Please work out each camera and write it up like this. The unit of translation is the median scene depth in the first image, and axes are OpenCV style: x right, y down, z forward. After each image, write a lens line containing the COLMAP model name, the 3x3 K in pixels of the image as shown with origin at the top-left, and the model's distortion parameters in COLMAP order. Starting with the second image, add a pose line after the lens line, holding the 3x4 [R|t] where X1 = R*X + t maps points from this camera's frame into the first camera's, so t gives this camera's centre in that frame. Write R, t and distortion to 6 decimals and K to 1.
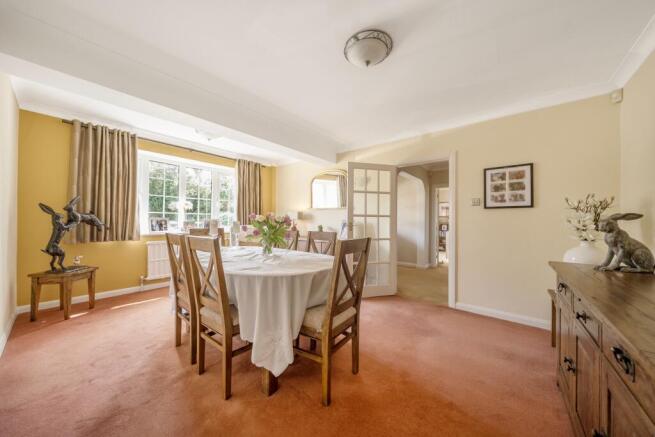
lens RADIAL K [[225.9, 0, 325.8], [0, 225.9, 213.9], [0, 0, 1]] dist [-0.000898, -0.000123]
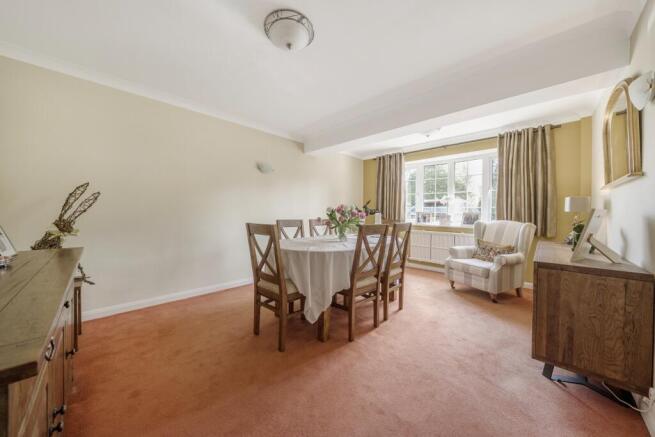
lens RADIAL K [[225.9, 0, 325.8], [0, 225.9, 213.9], [0, 0, 1]] dist [-0.000898, -0.000123]
pose [[-0.087926, -0.005080, -0.996114, 0.571423], [0.012037, 0.999909, -0.006162, 0.032173], [0.996054, -0.012532, -0.087857, 0.620824]]
